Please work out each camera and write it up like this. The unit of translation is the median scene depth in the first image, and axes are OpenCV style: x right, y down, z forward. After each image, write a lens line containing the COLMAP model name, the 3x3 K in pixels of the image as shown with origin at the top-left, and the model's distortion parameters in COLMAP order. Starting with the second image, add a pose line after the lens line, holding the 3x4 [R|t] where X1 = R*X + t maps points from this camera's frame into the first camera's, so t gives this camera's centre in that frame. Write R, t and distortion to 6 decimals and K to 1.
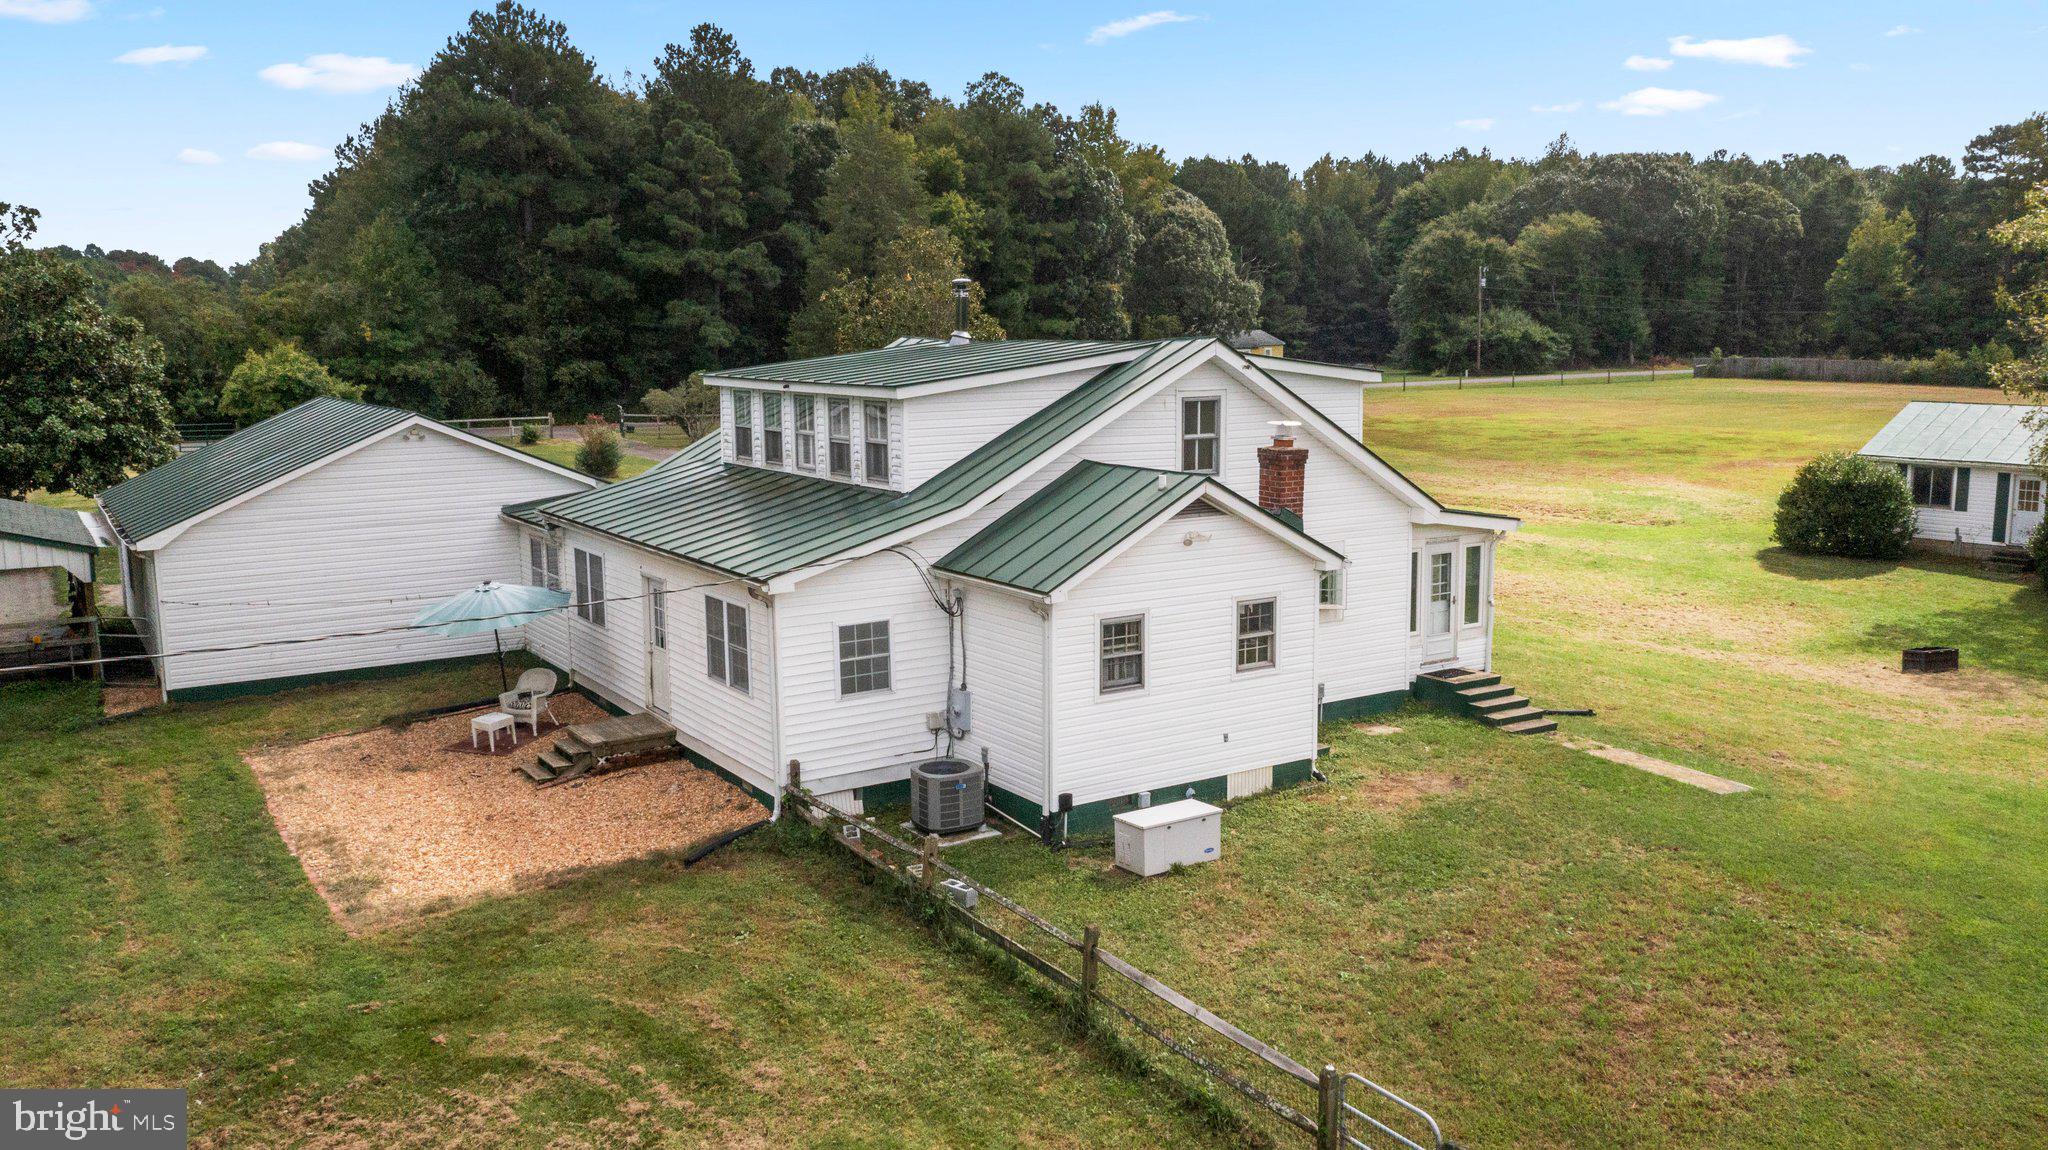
lens RADIAL K [[1624.0, 0, 1034.5], [0, 1624.0, 579.6], [0, 0, 1]] dist [-0.012961, -0.001126]
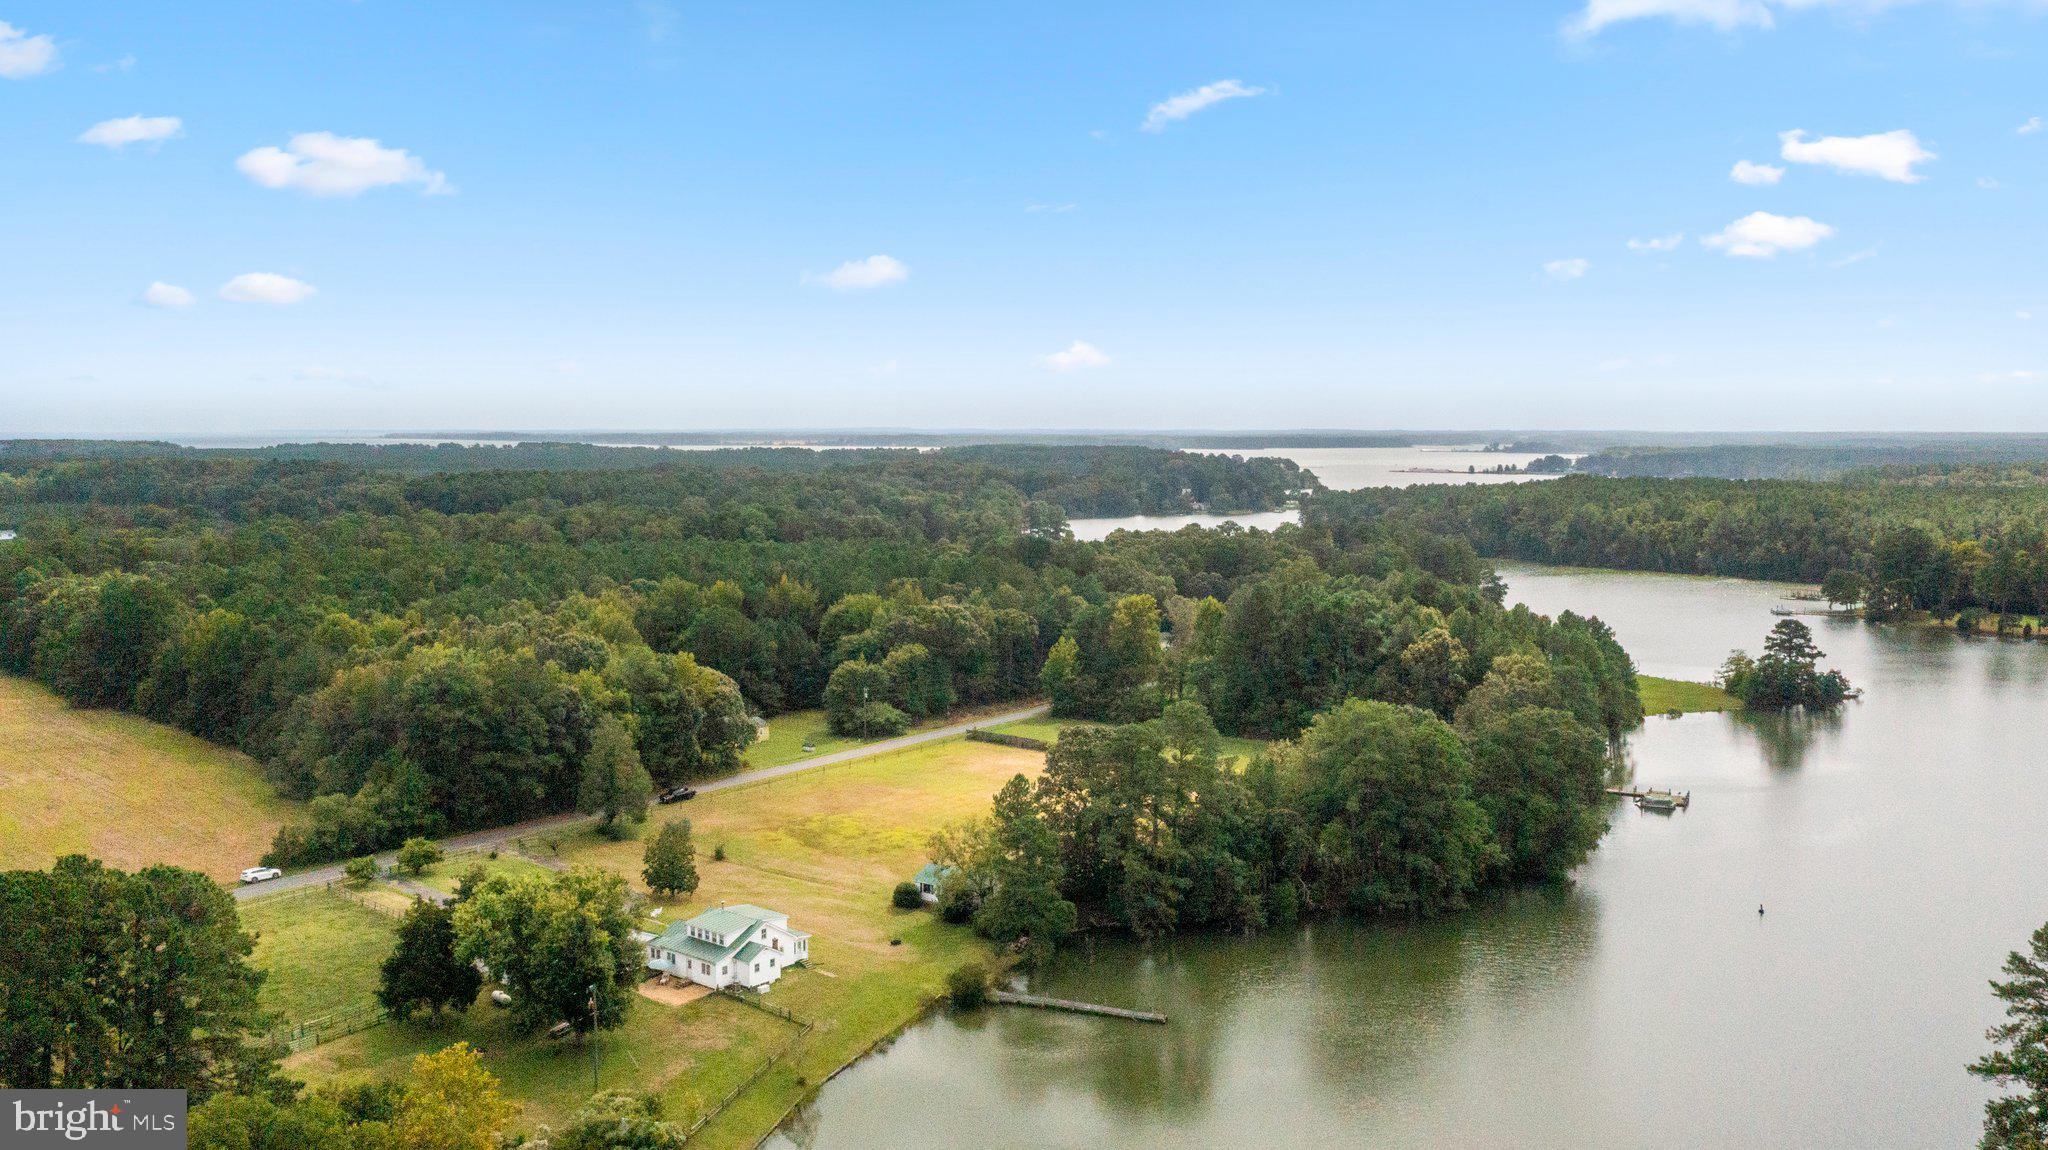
lens RADIAL K [[1624.0, 0, 1034.5], [0, 1624.0, 579.6], [0, 0, 1]] dist [-0.012961, -0.001126]
pose [[0.950110, -0.010913, 0.311726, -0.484711], [0.034091, 0.997034, -0.069003, -0.547556], [-0.310048, 0.076188, 0.947663, -3.113572]]
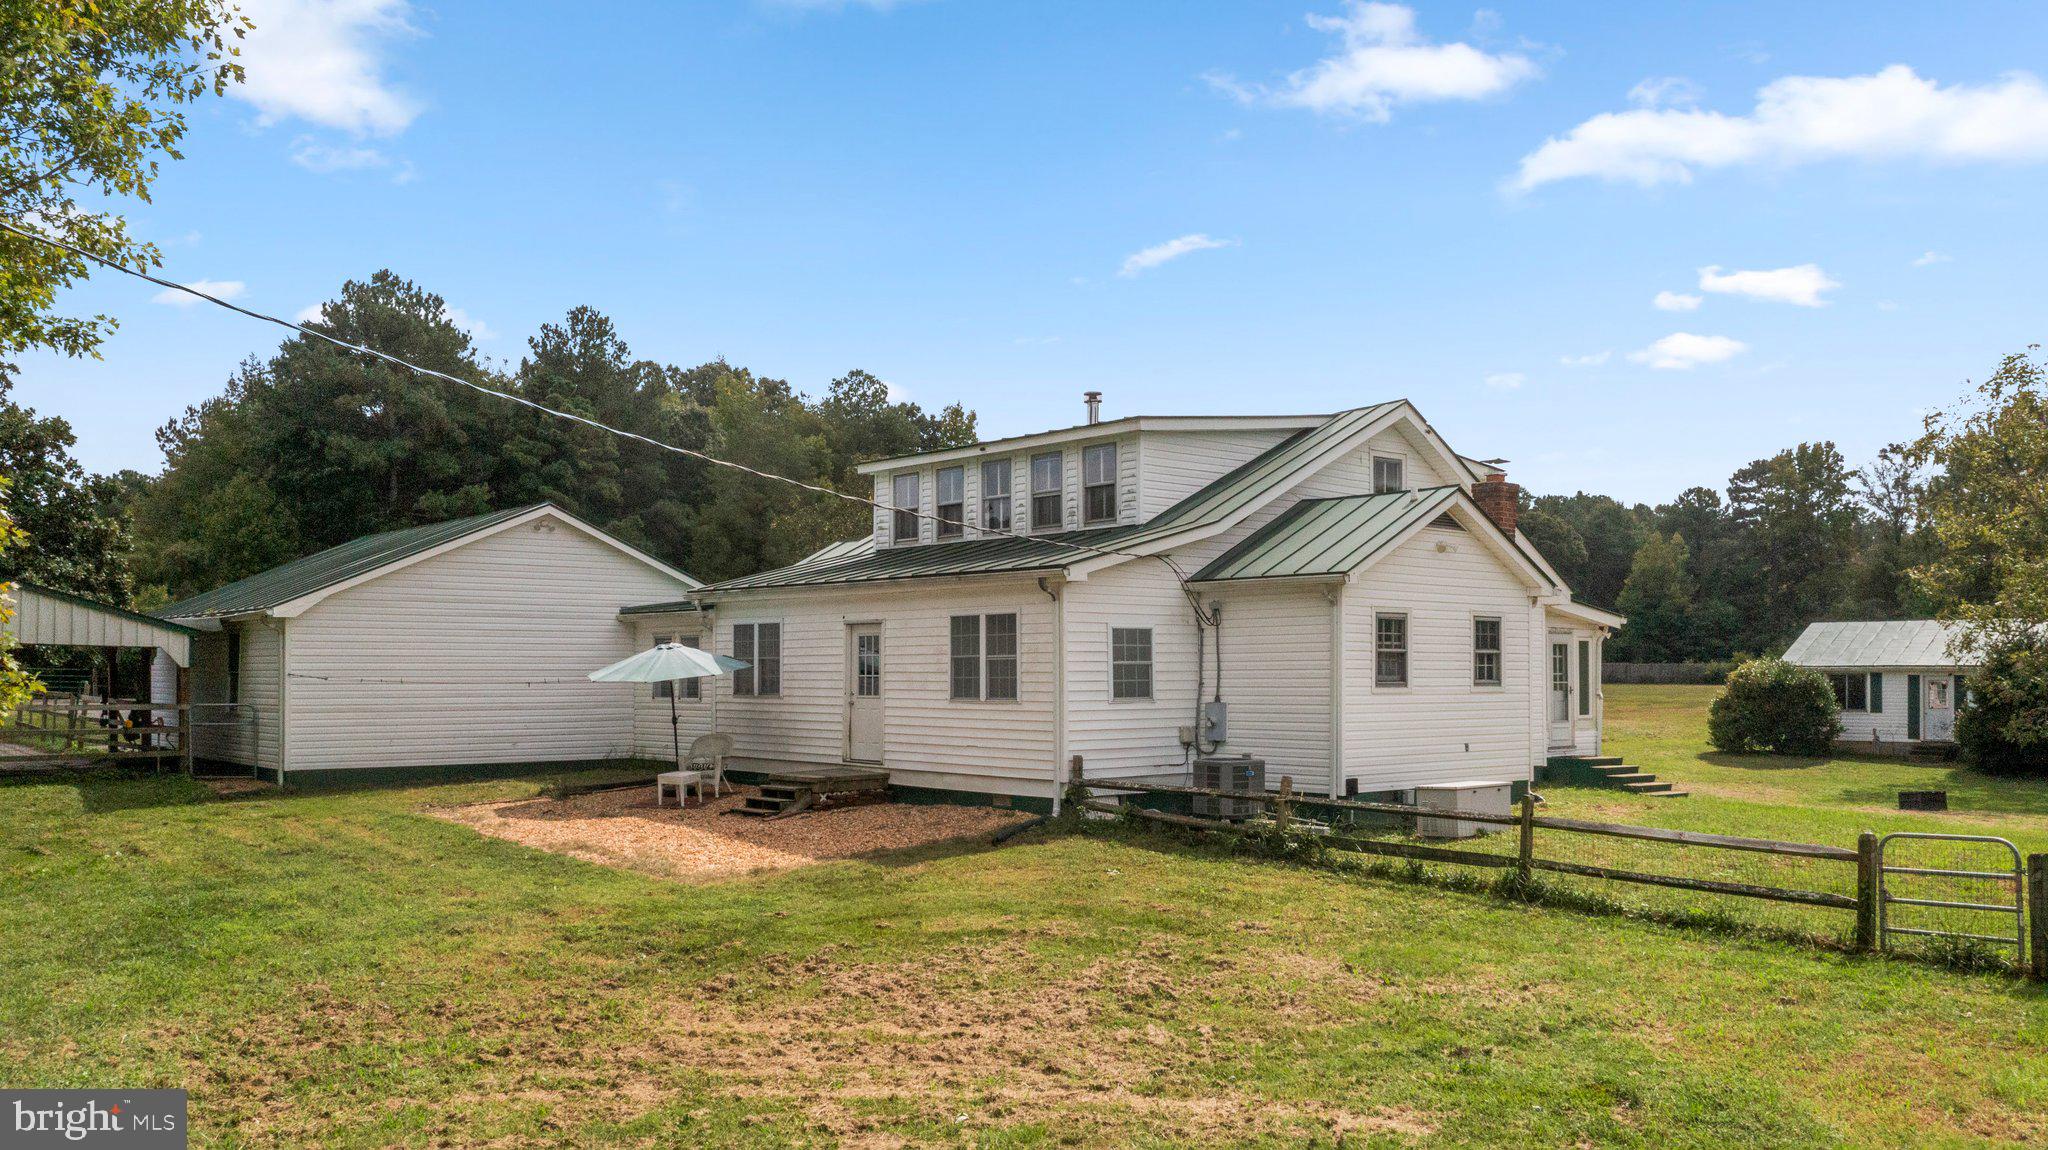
lens RADIAL K [[1639.9, 0, 1057.9], [0, 1639.9, 643.0], [0, 0, 1]] dist [0.024929, -0.098365]
pose [[0.989824, 0.009464, 0.141985, -0.124993], [0.014591, 0.985777, -0.167423, 0.087385], [-0.141550, 0.167791, 0.975607, 0.000390]]
